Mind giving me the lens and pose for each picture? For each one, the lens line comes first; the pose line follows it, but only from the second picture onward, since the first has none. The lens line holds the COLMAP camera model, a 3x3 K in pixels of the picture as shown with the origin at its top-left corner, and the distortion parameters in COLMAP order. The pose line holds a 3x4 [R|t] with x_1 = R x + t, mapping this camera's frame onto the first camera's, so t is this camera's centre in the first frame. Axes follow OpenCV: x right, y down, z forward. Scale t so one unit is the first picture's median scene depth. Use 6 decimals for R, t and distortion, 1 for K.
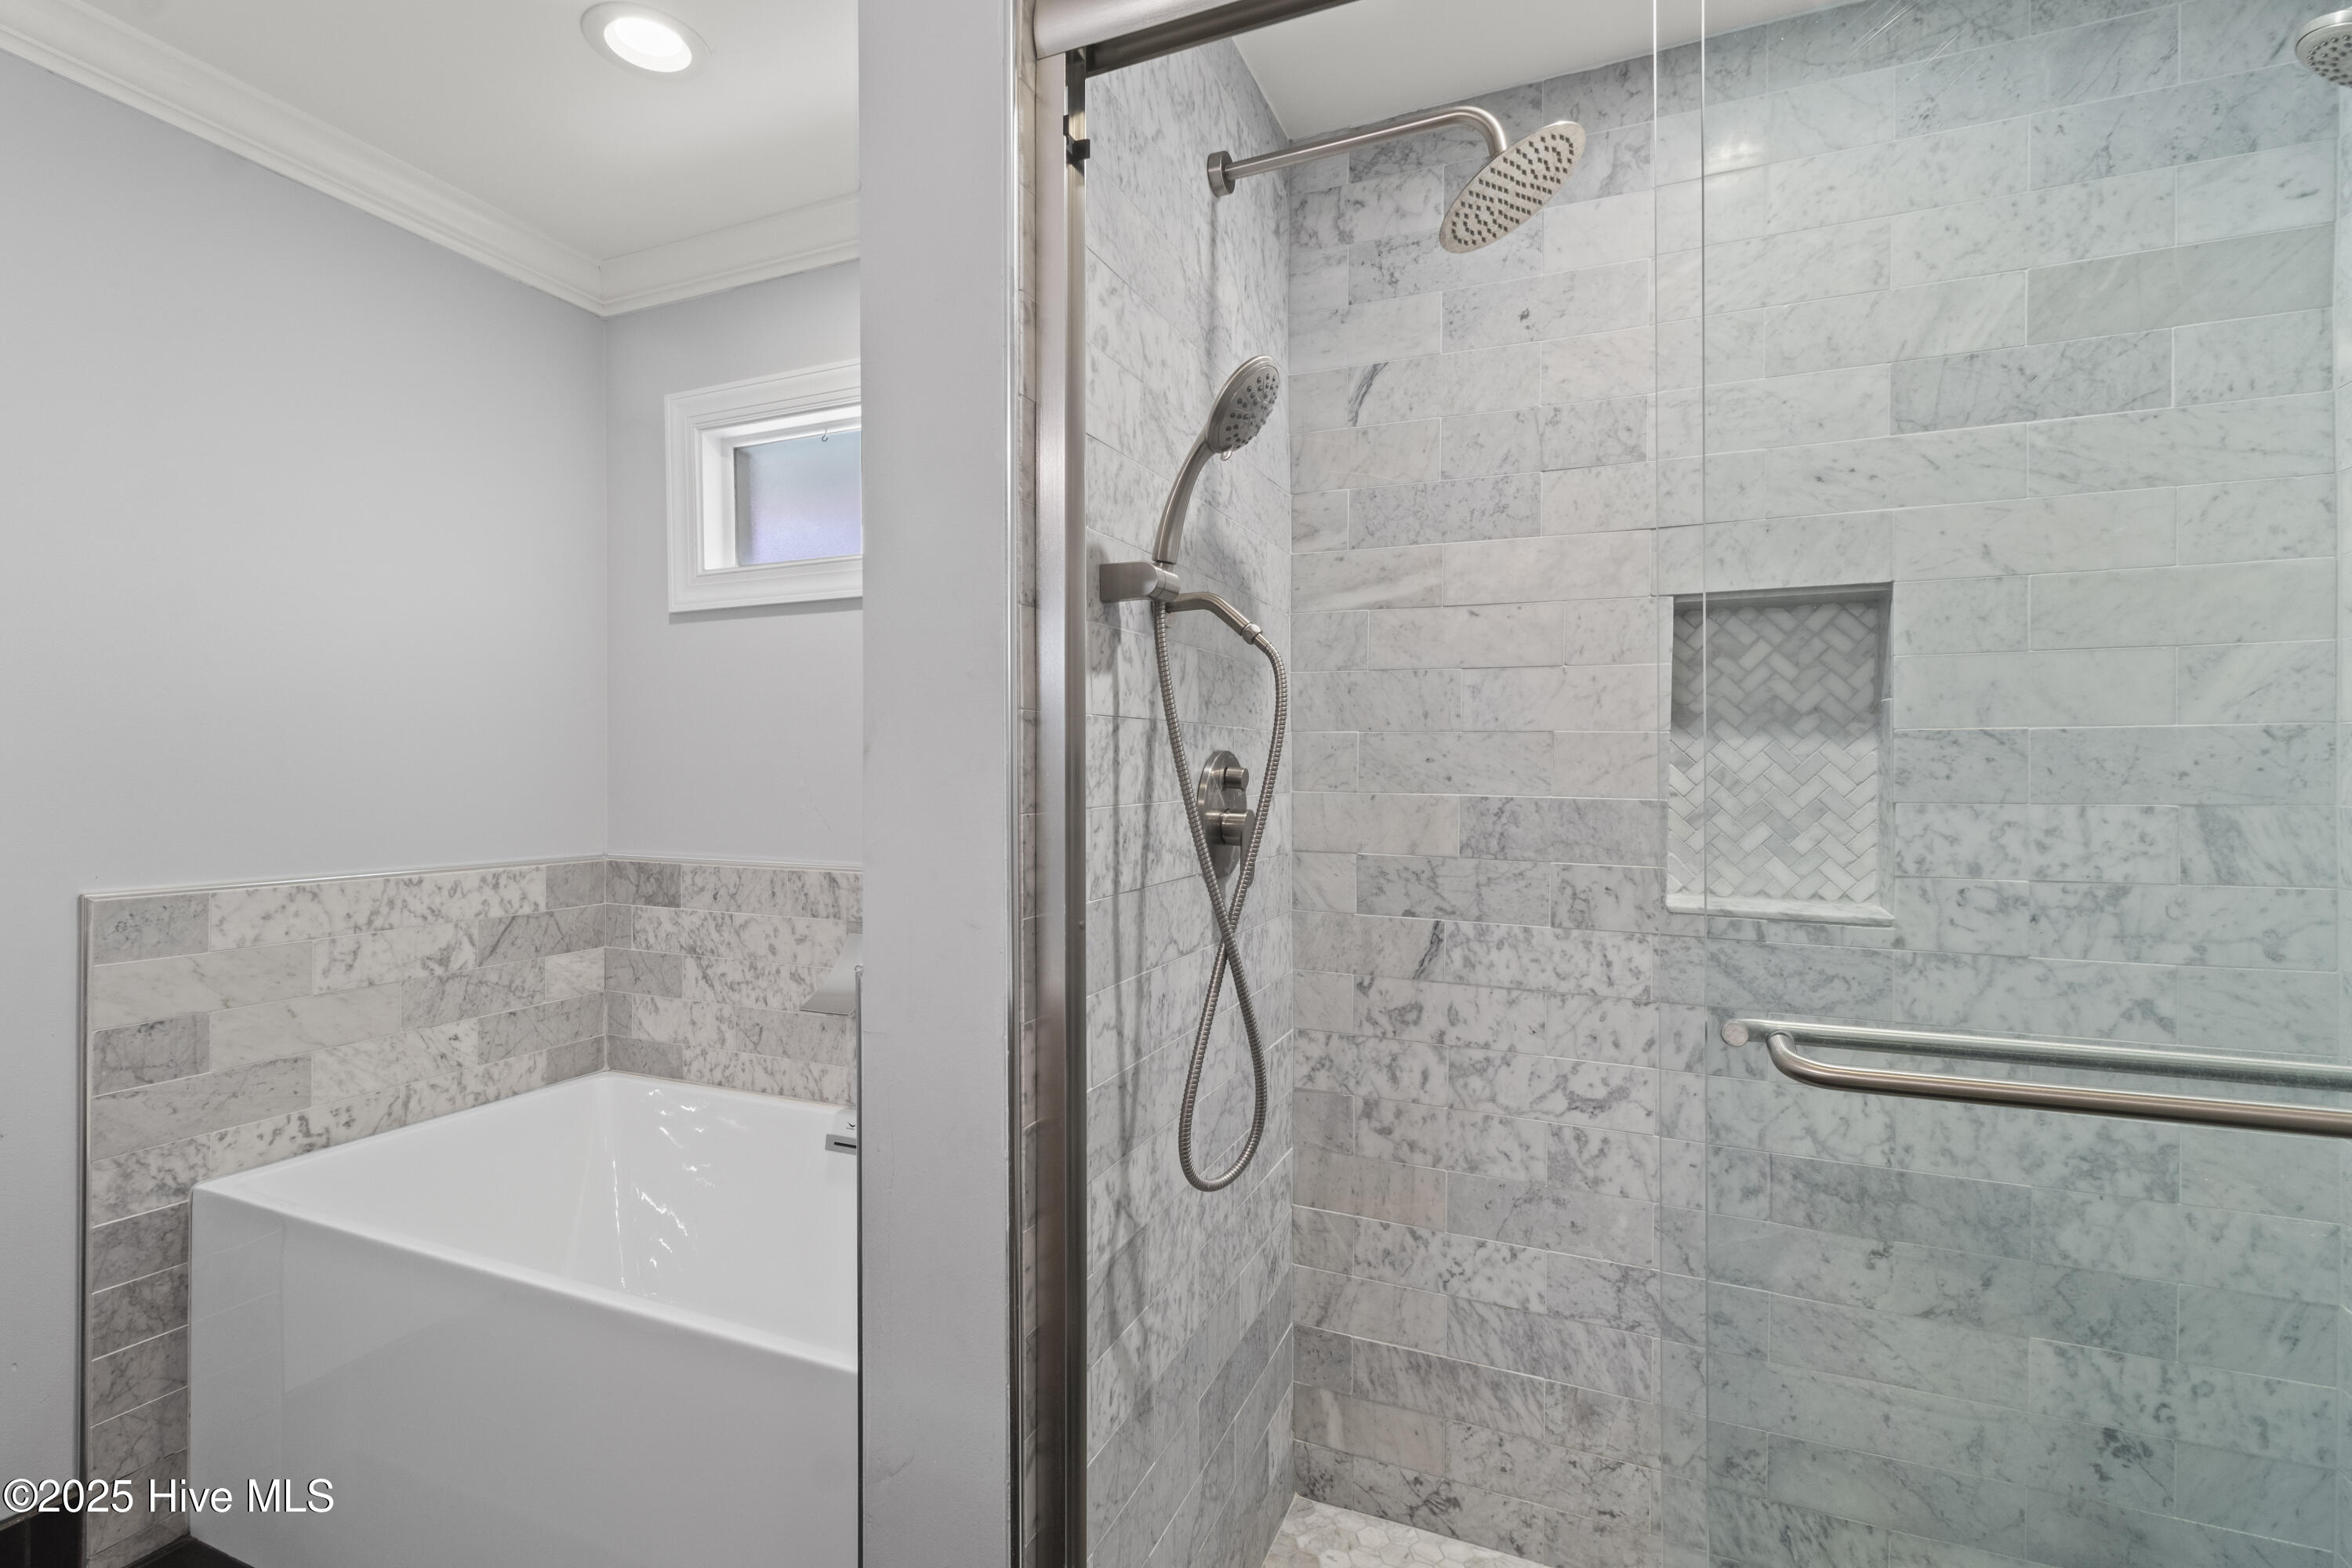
lens RADIAL K [[1076.4, 0, 1174.3], [0, 1076.4, 782.7], [0, 0, 1]] dist [-0.001960, 0.000855]
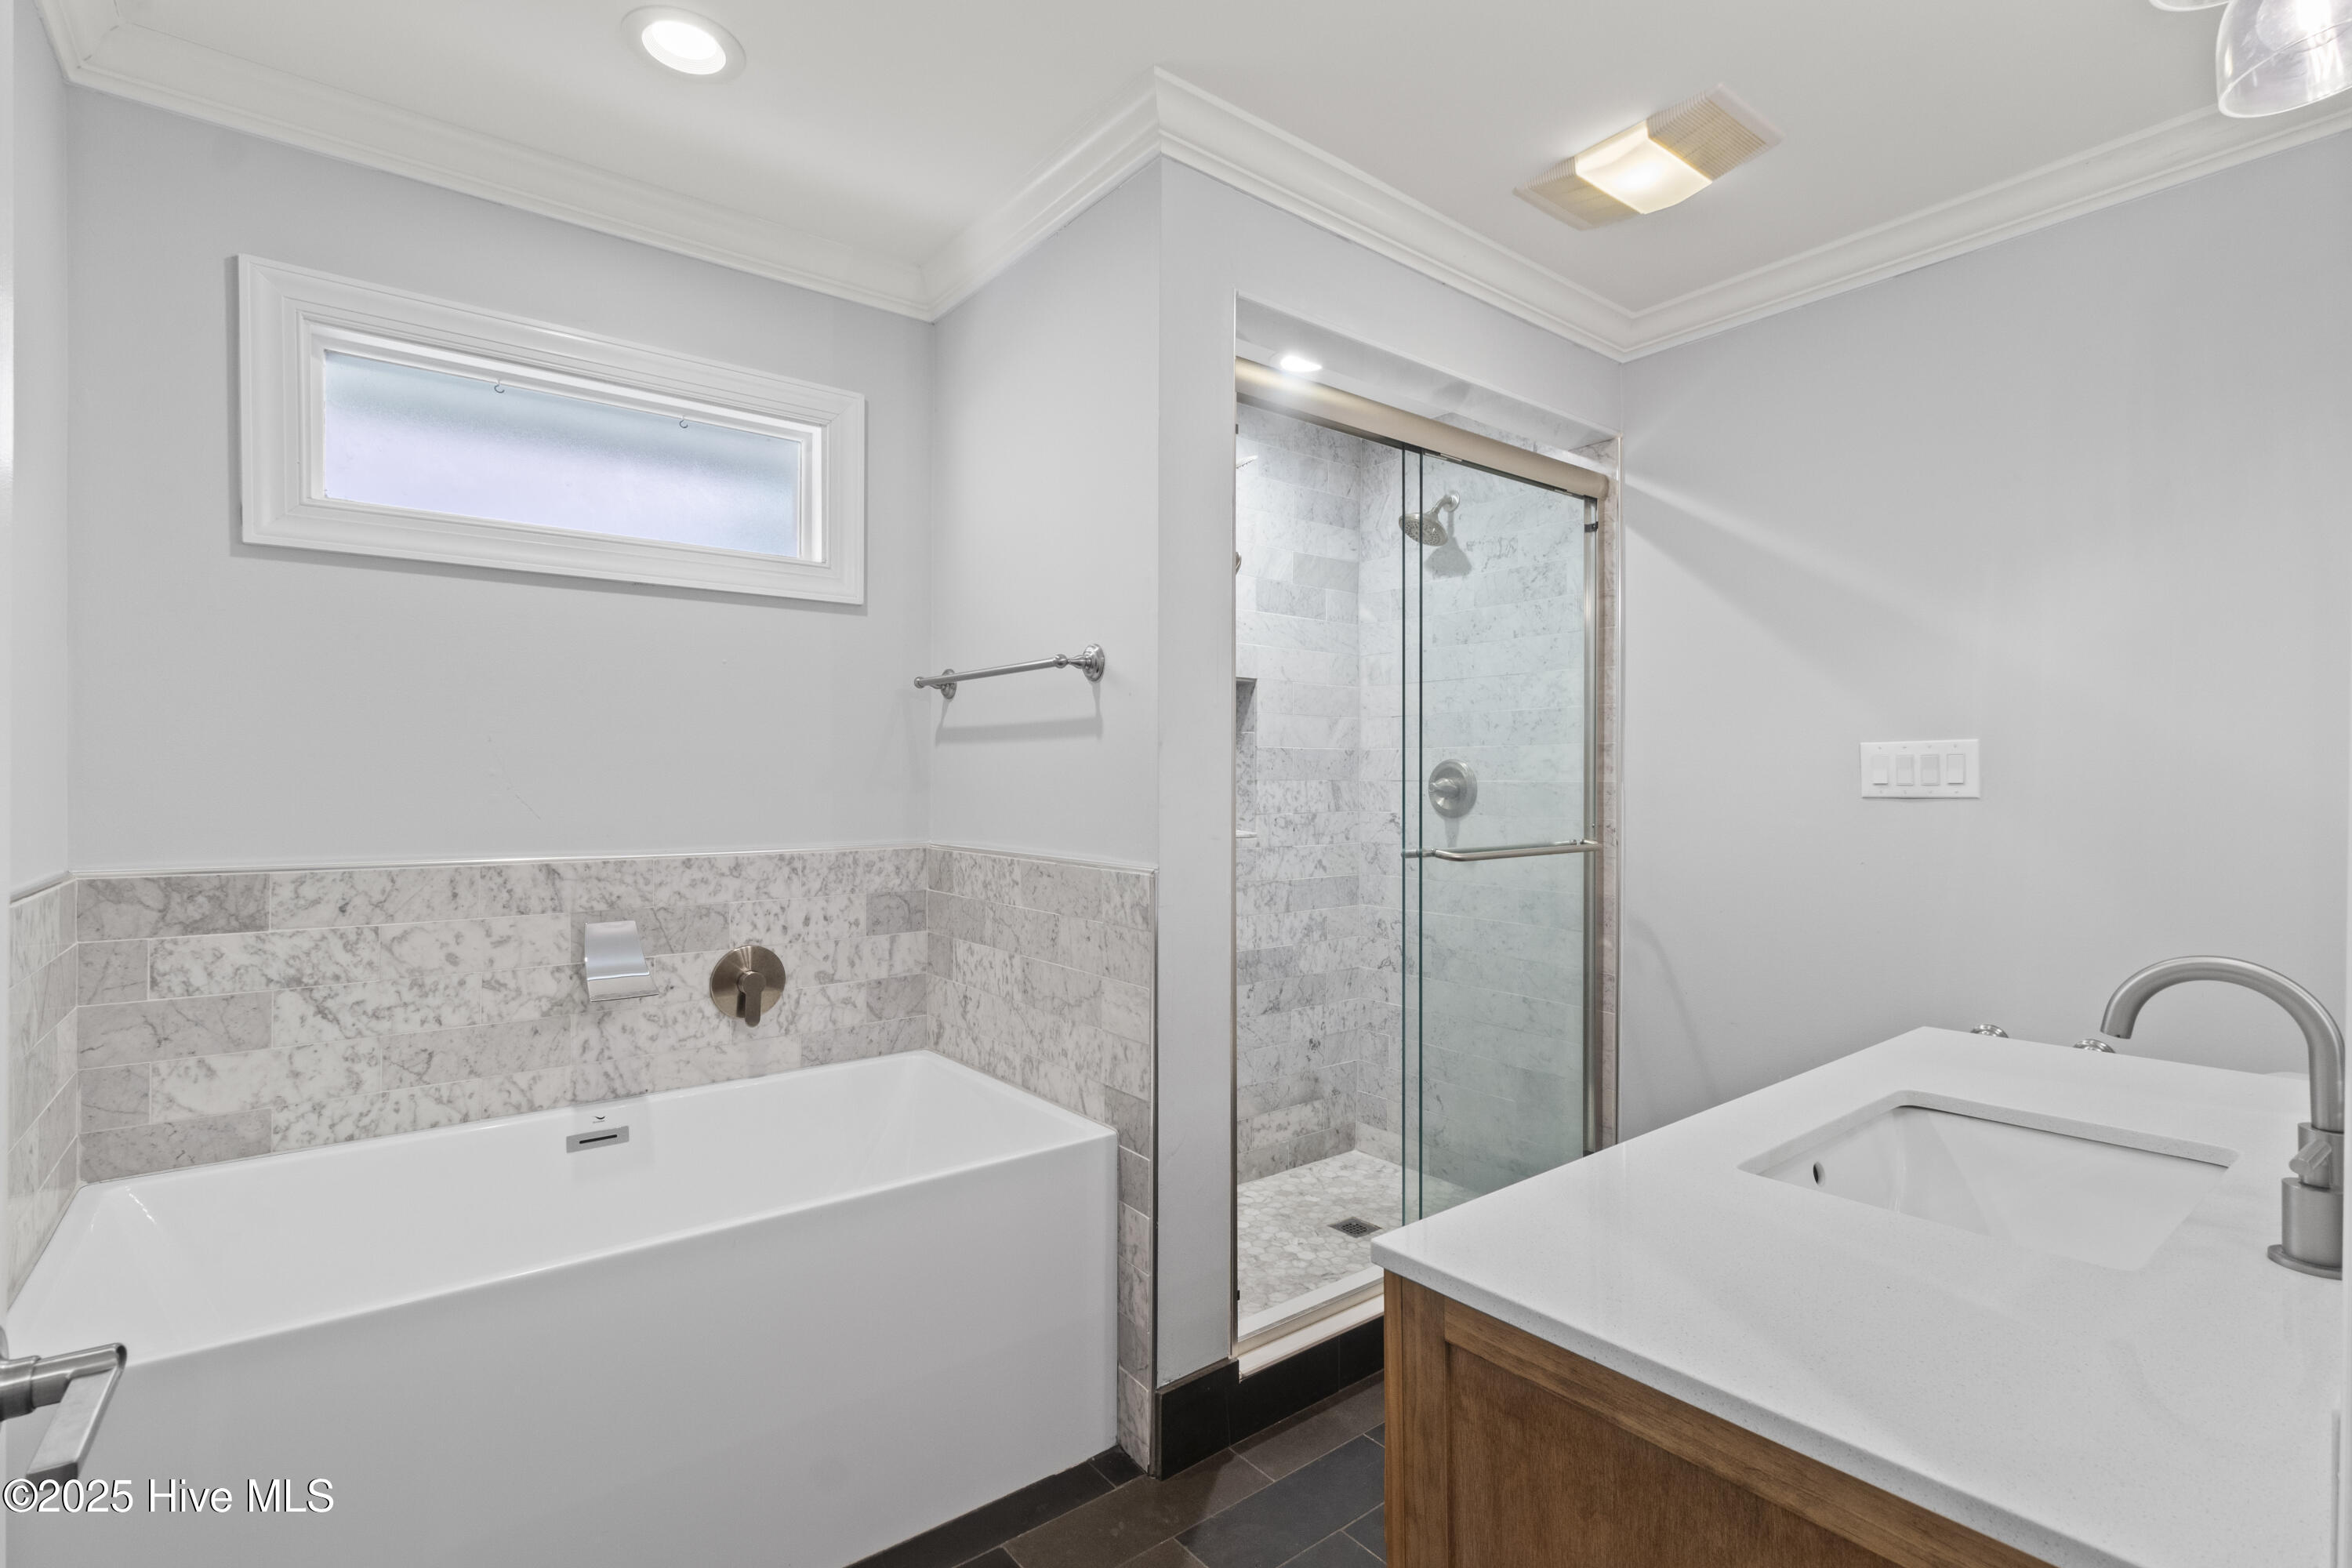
lens RADIAL K [[1076.4, 0, 1183.6], [0, 1076.4, 788.2], [0, 0, 1]] dist [-0.001960, 0.000855]
pose [[0.476438, -0.007380, 0.879177, -1.186362], [0.004099, 0.999973, 0.006172, 0.018504], [-0.879198, 0.000663, 0.476455, 0.084954]]
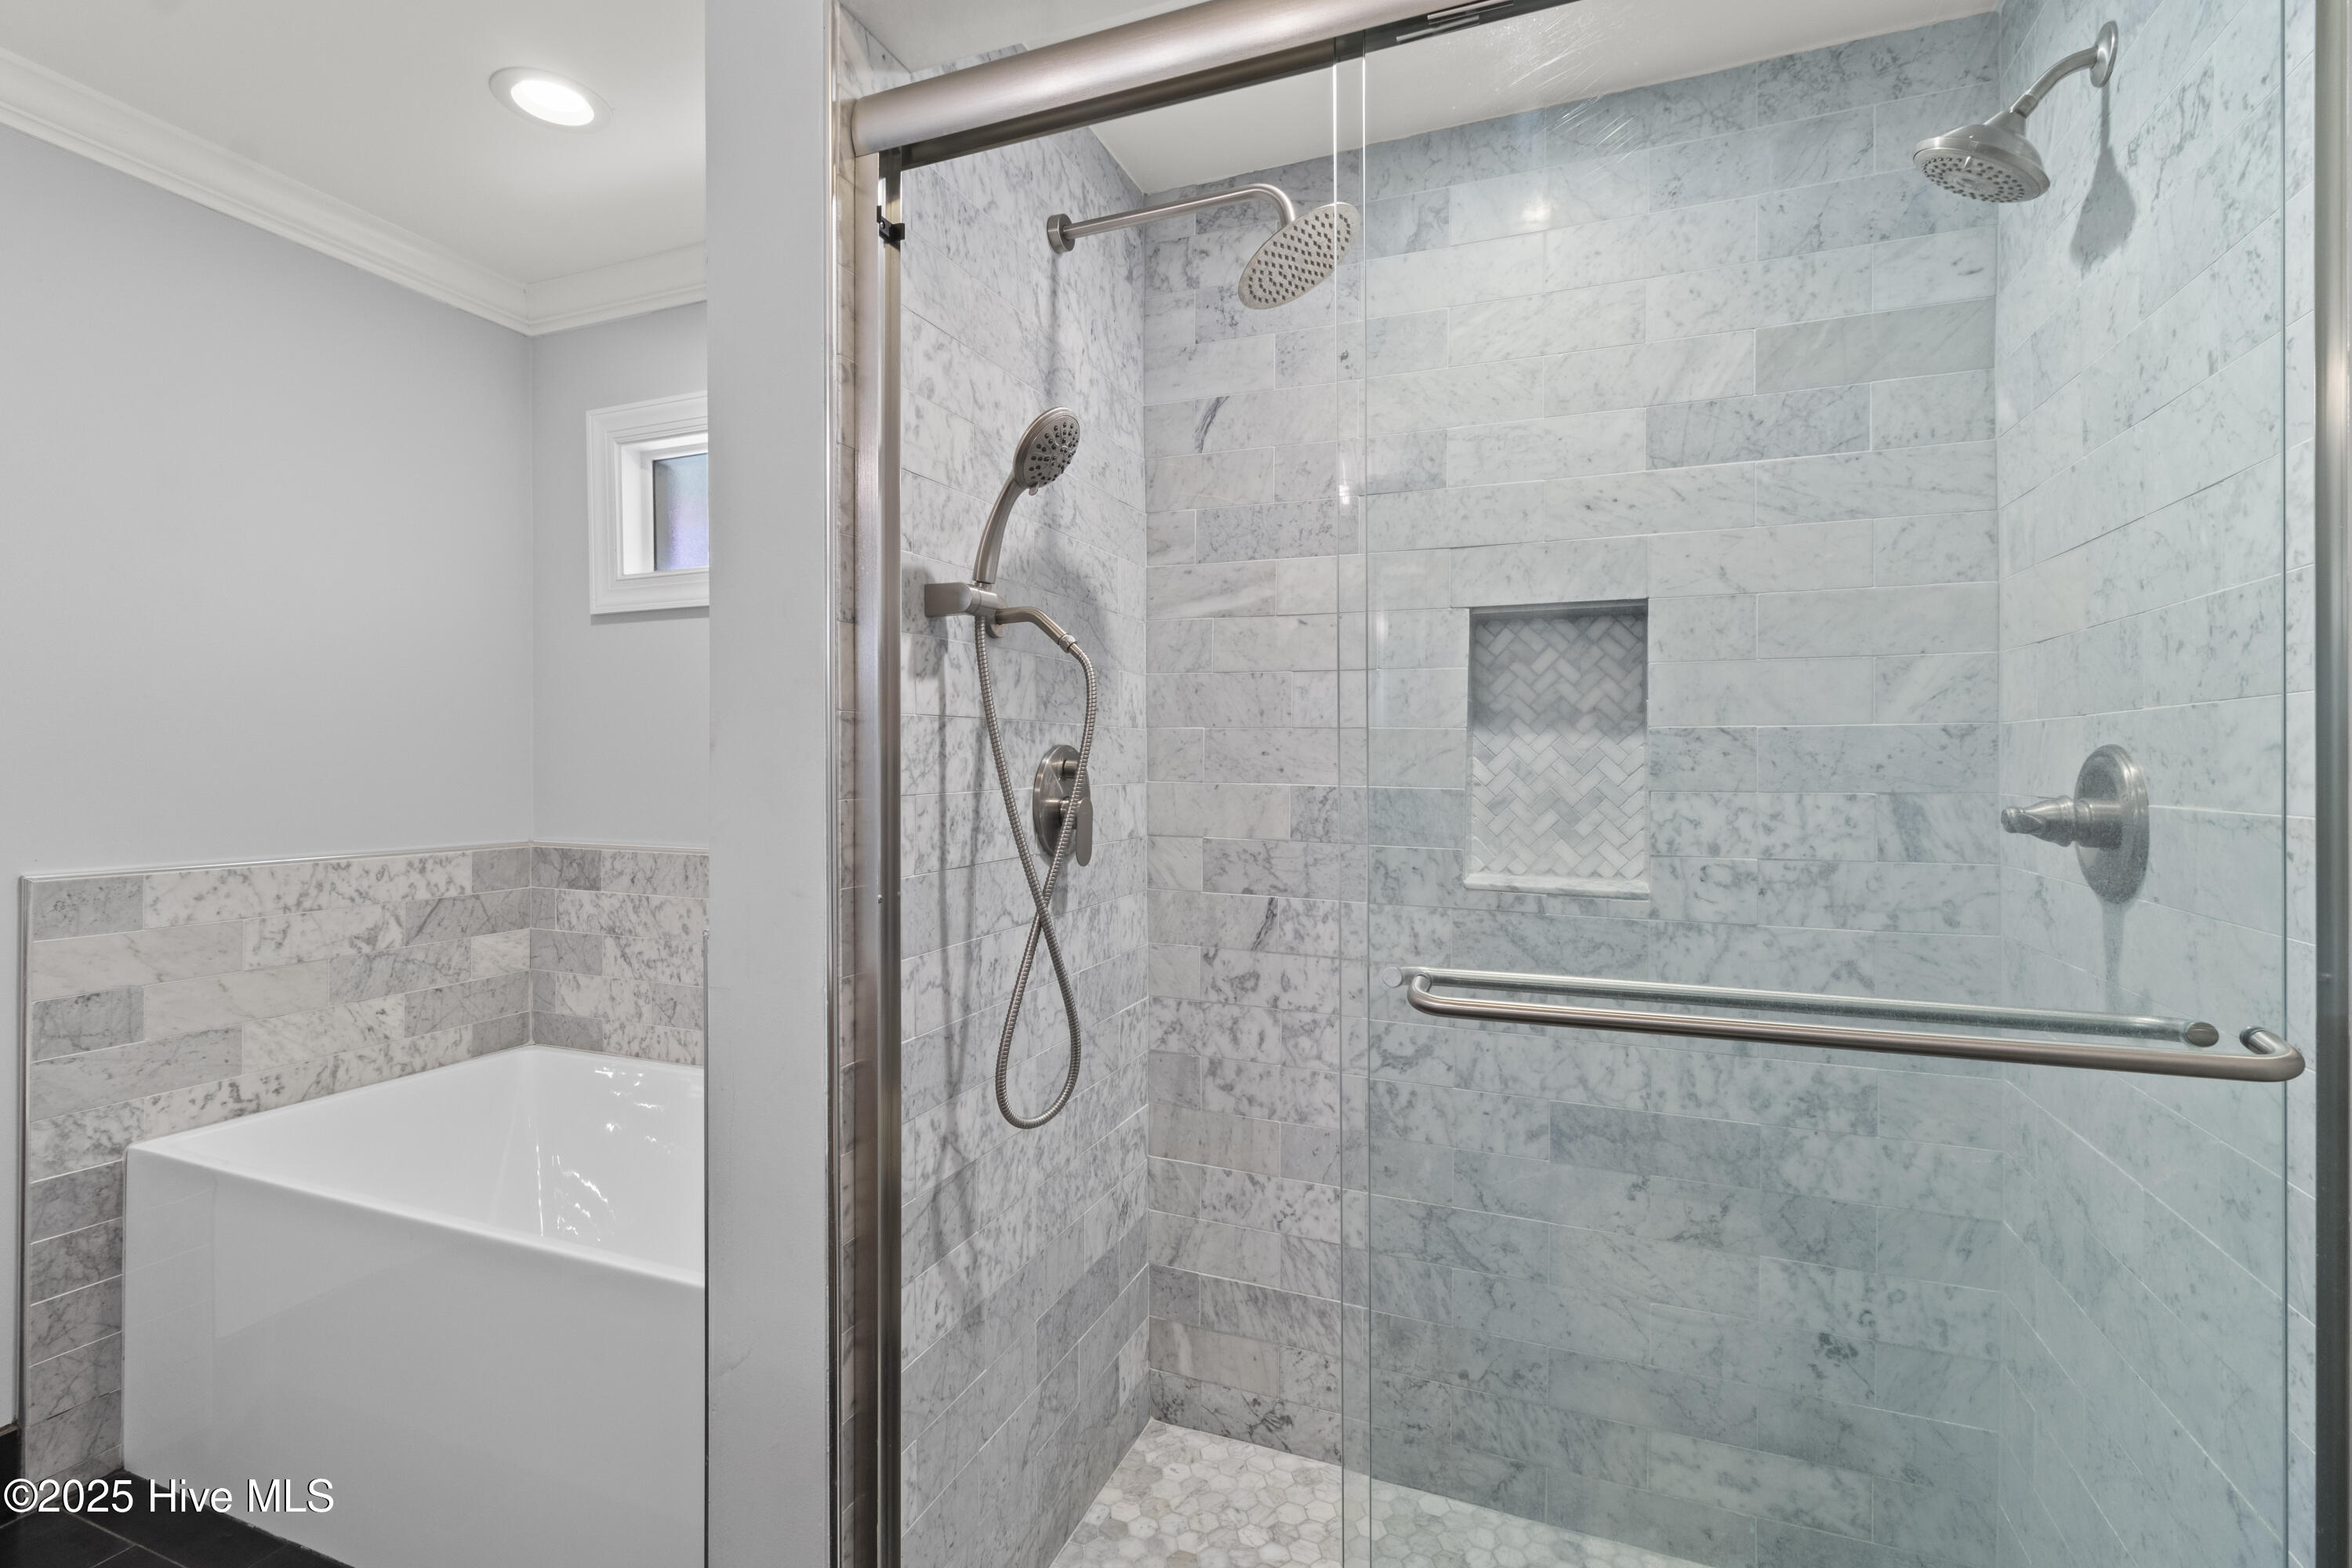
lens RADIAL K [[1076.4, 0, 1181.5], [0, 1076.4, 772.6], [0, 0, 1]] dist [-0.001960, 0.000855]
pose [[0.999665, 0.000592, 0.025866, 0.128689], [-0.000545, 0.999998, -0.001814, 0.000872], [-0.025867, 0.001799, 0.999664, -0.118023]]
